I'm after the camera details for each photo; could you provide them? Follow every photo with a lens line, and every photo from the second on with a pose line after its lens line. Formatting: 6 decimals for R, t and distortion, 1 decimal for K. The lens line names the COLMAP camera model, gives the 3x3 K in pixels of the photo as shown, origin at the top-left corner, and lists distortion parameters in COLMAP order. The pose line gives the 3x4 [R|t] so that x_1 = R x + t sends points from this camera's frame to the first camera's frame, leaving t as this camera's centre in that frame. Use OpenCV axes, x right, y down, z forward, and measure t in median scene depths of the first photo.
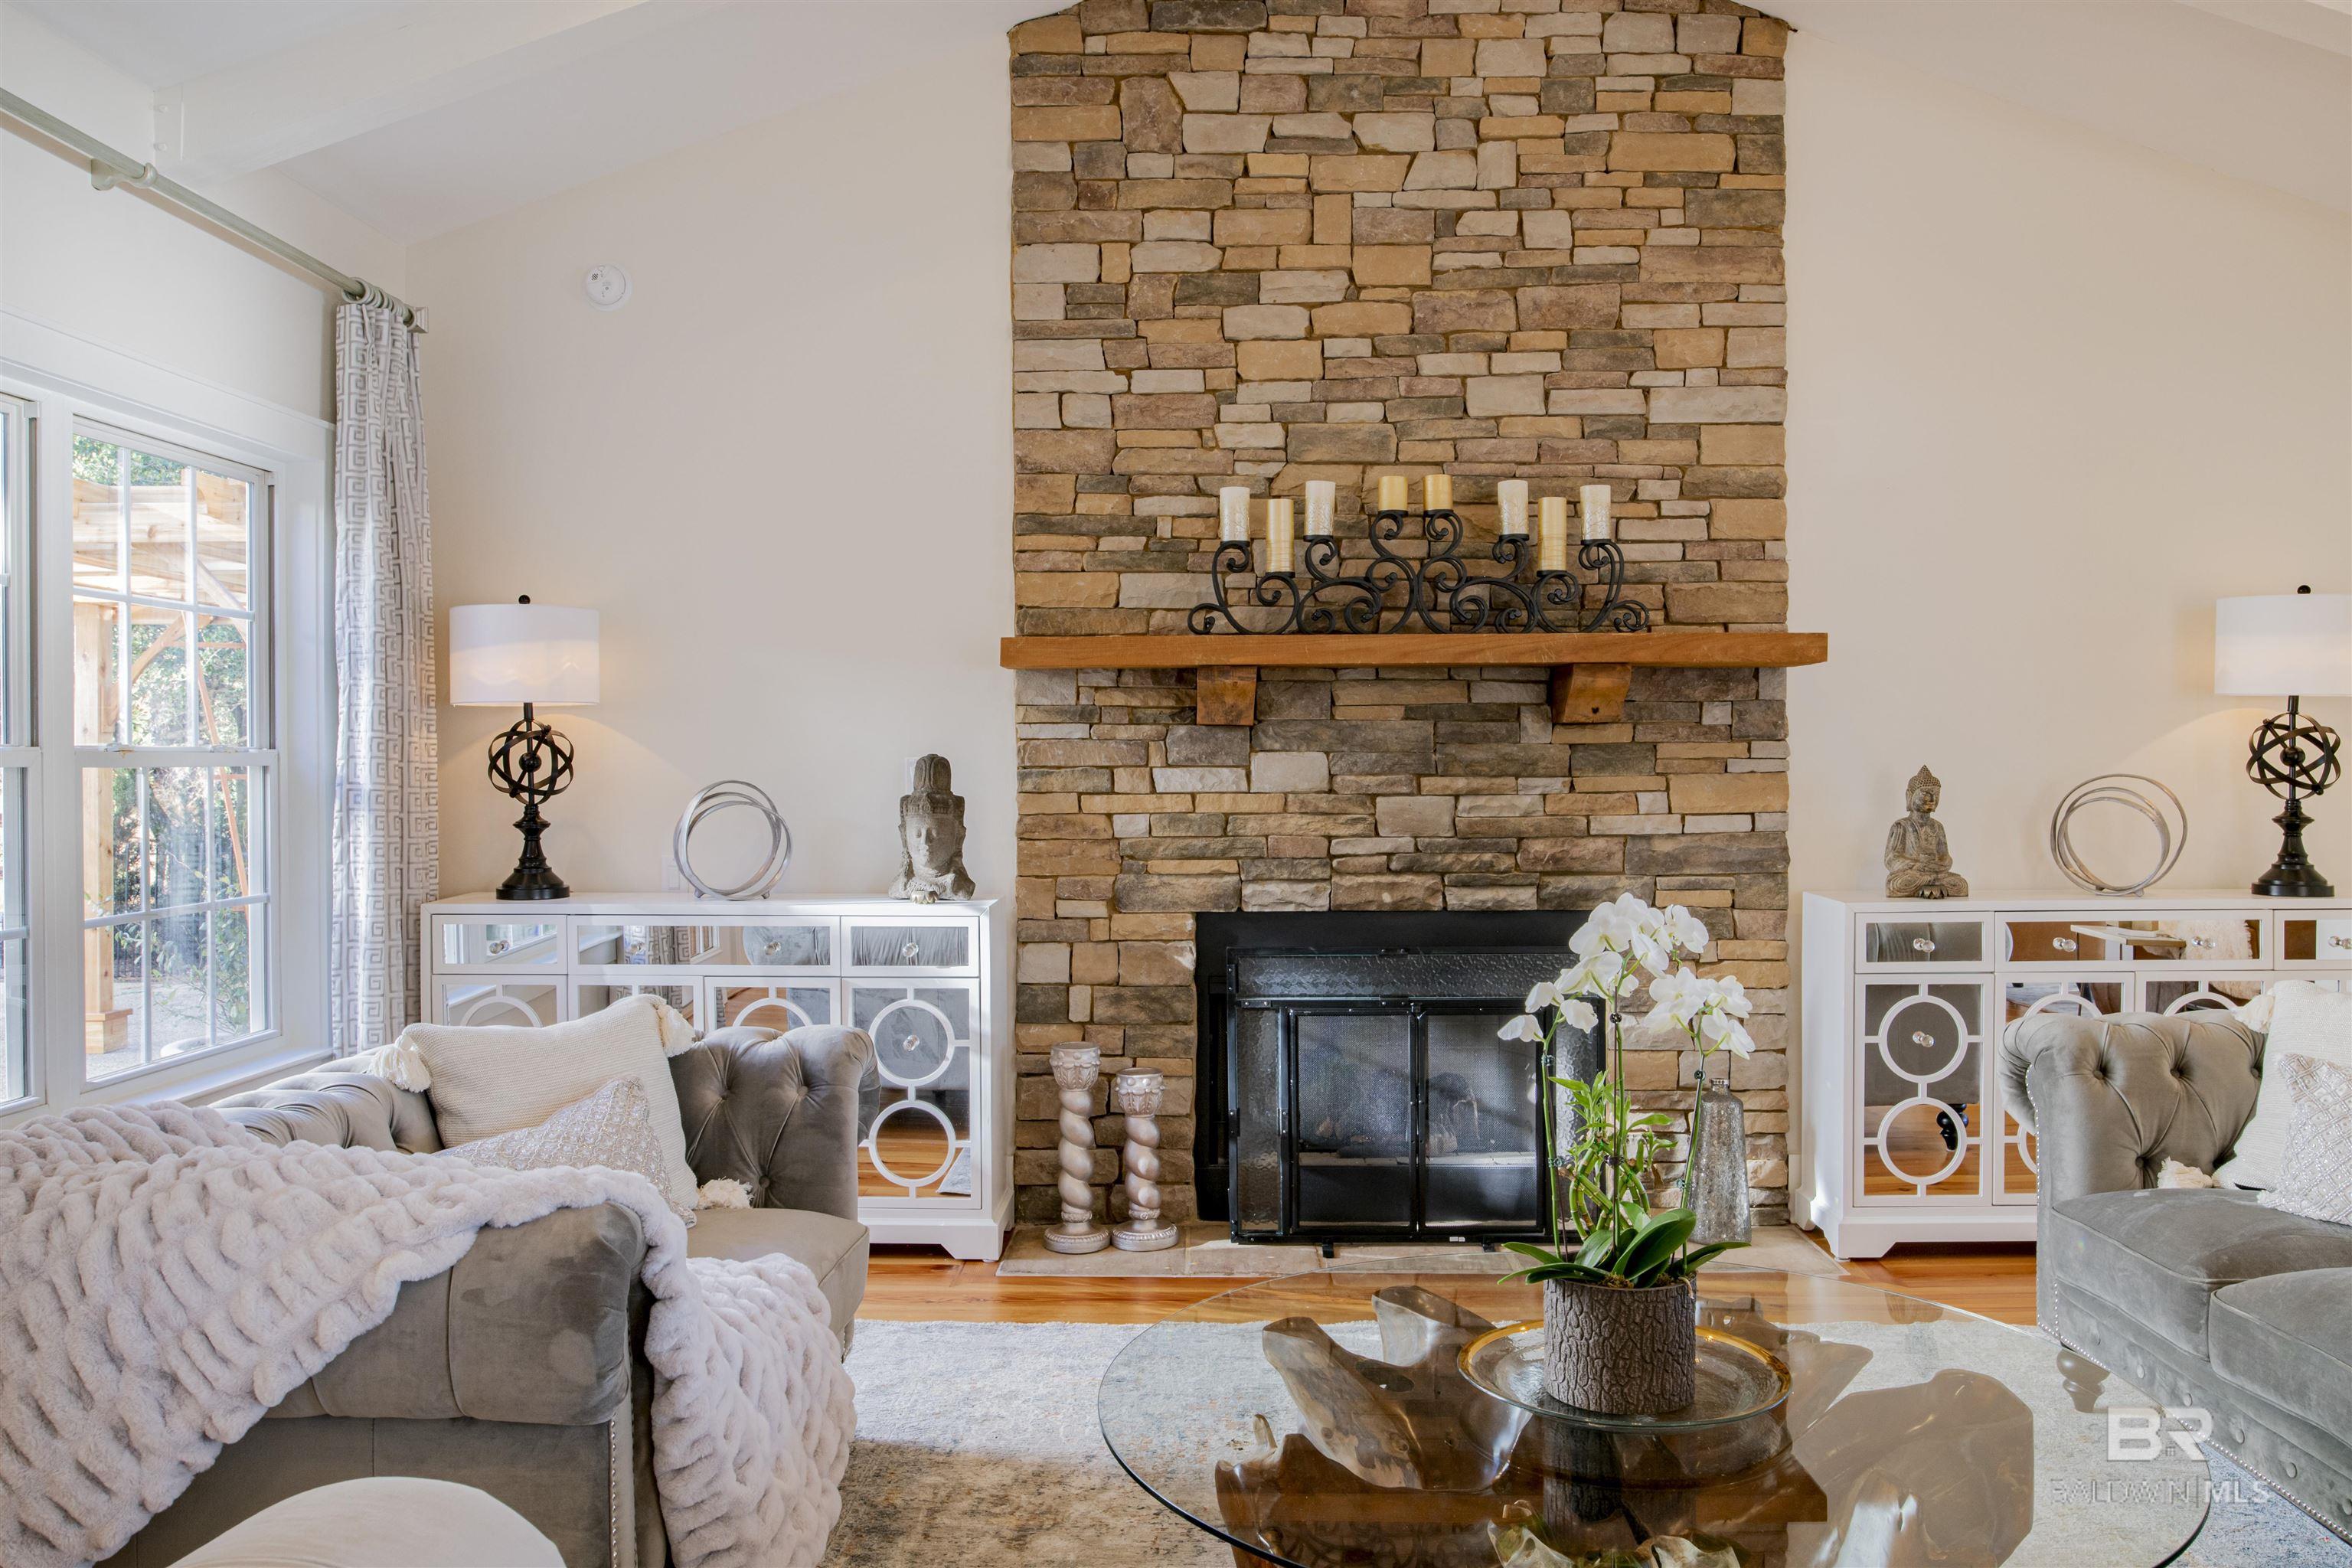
lens RADIAL K [[1973.6, 0, 1173.0], [0, 1973.6, 784.2], [0, 0, 1]] dist [-0.001783, -0.003789]
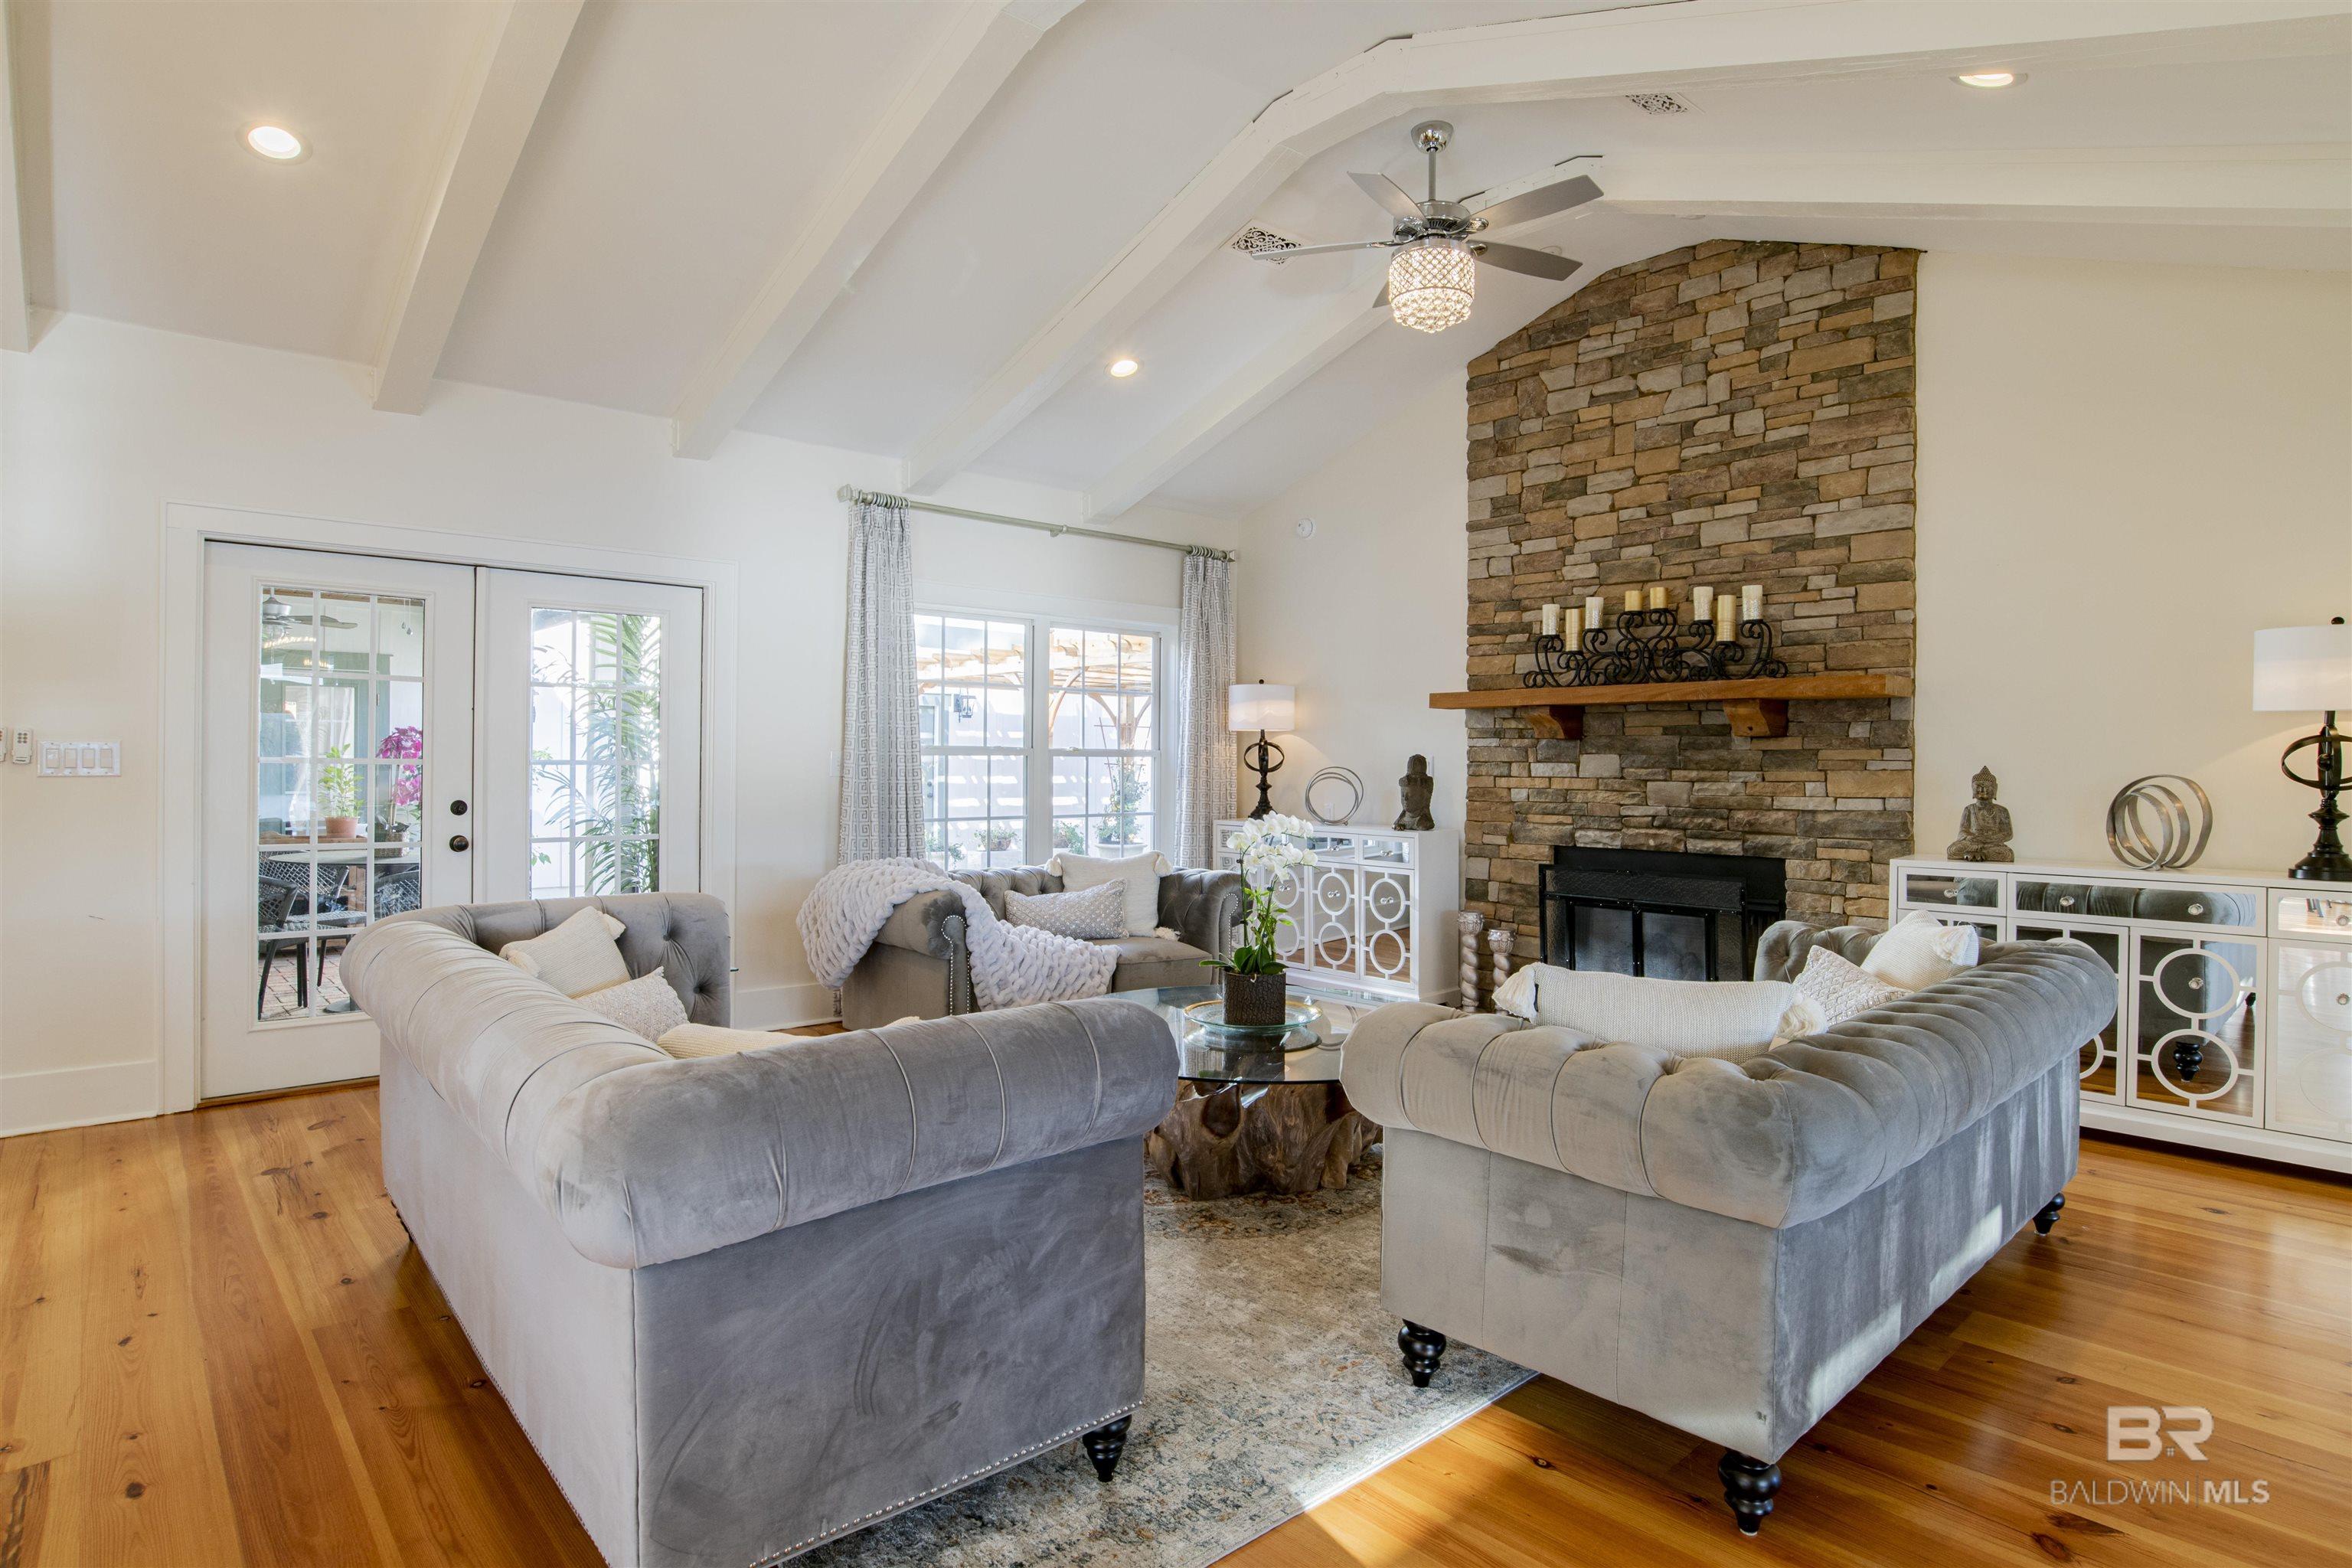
lens RADIAL K [[1224.7, 0, 1178.1], [0, 1224.7, 772.2], [0, 0, 1]] dist [-0.004582, -0.000127]
pose [[0.706212, 0.015282, -0.707836, 0.559302], [-0.015655, 0.999860, 0.005967, -0.001432], [0.707827, 0.006867, 0.706352, -0.008159]]
